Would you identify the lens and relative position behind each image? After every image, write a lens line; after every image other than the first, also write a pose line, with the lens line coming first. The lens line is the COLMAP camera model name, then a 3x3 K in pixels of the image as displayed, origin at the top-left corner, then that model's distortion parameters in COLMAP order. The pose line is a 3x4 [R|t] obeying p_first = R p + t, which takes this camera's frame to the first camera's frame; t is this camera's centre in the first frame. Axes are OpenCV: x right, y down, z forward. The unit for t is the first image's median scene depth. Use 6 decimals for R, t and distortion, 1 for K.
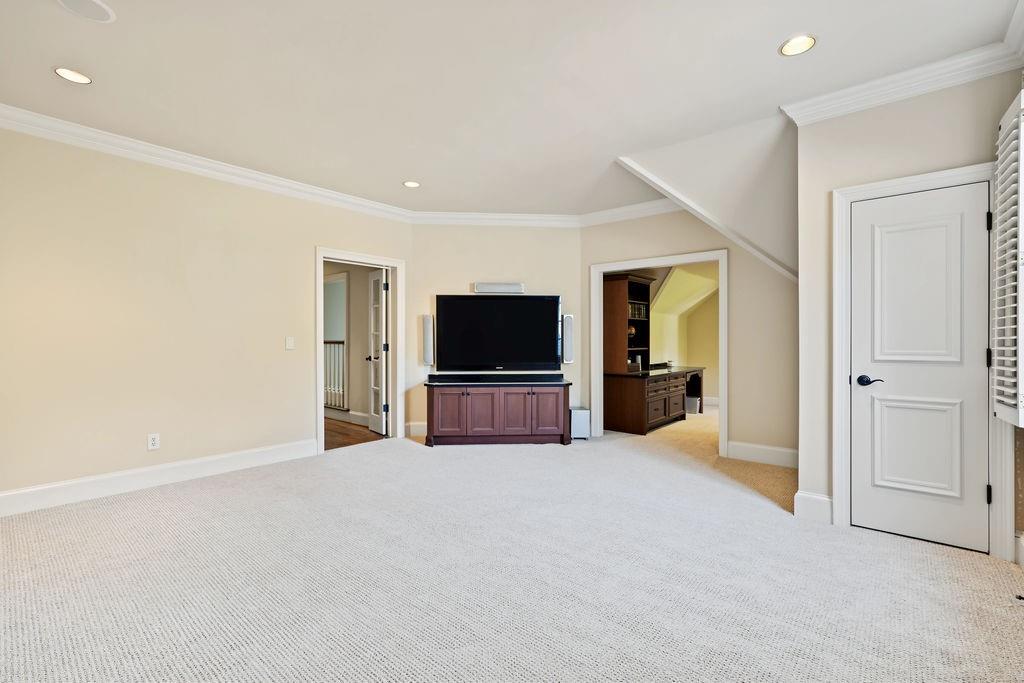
lens RADIAL K [[466.9, 0, 509.3], [0, 466.9, 346.4], [0, 0, 1]] dist [-0.014440, 0.009631]
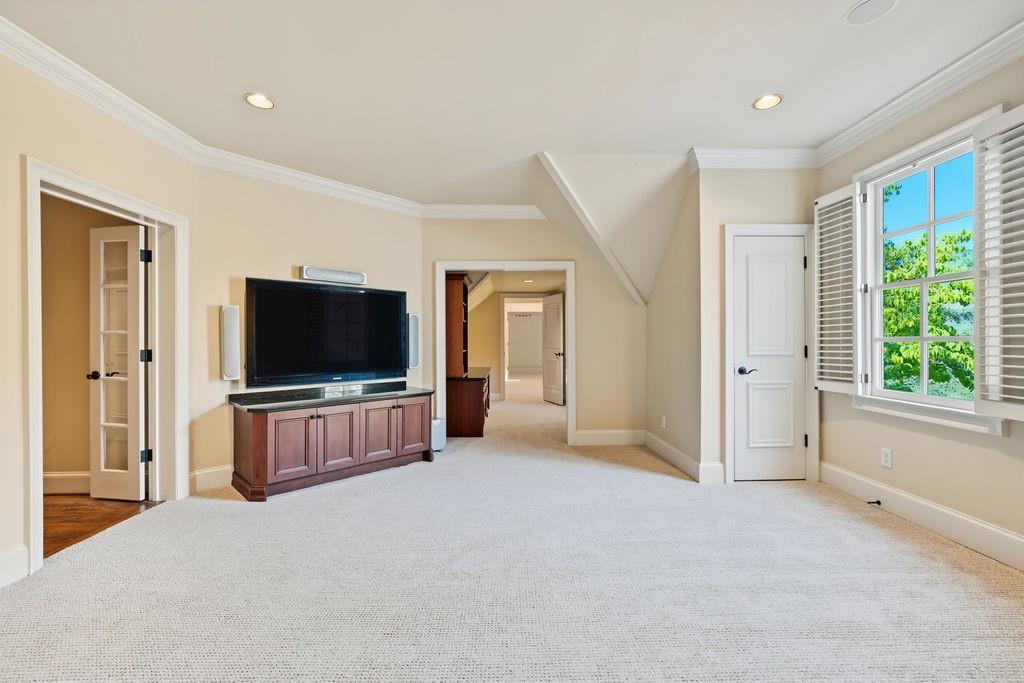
lens RADIAL K [[432.1, 0, 511.2], [0, 432.1, 343.6], [0, 0, 1]] dist [-0.002372, -0.000090]
pose [[0.742465, -0.005760, 0.669860, -0.293217], [0.014338, 0.999871, -0.007295, -0.002376], [-0.669732, 0.015021, 0.742451, 0.271264]]
